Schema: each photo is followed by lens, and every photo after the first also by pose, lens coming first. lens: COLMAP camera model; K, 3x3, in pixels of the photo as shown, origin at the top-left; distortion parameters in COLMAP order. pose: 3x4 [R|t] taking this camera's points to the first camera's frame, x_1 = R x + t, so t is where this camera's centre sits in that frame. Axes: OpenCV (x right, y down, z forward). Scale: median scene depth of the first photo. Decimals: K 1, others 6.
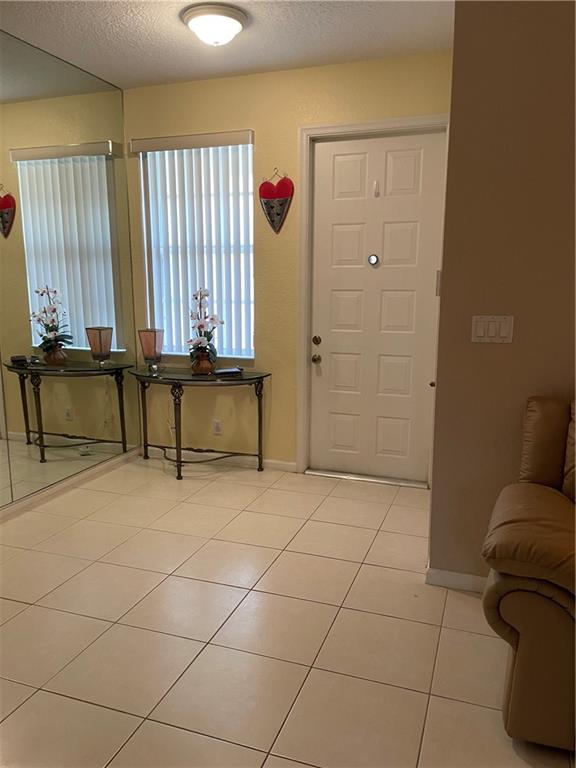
lens RADIAL K [[584.4, 0, 292.5], [0, 584.4, 388.1], [0, 0, 1]] dist [0.105979, -0.118331]
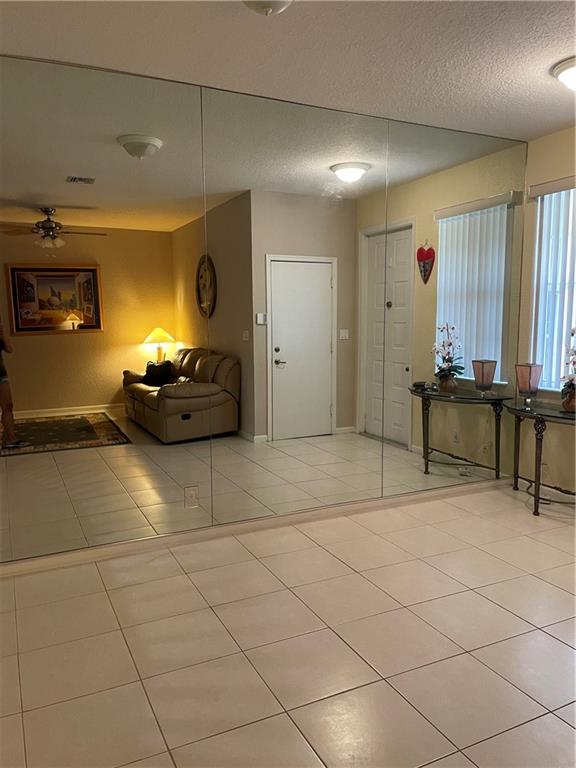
lens RADIAL K [[584.4, 0, 292.5], [0, 584.4, 388.1], [0, 0, 1]] dist [0.105979, -0.118331]
pose [[0.717575, 0.078550, -0.692037, 0.174575], [-0.117311, 0.993055, -0.008923, -0.000635], [0.686530, 0.087586, 0.721807, -0.024832]]
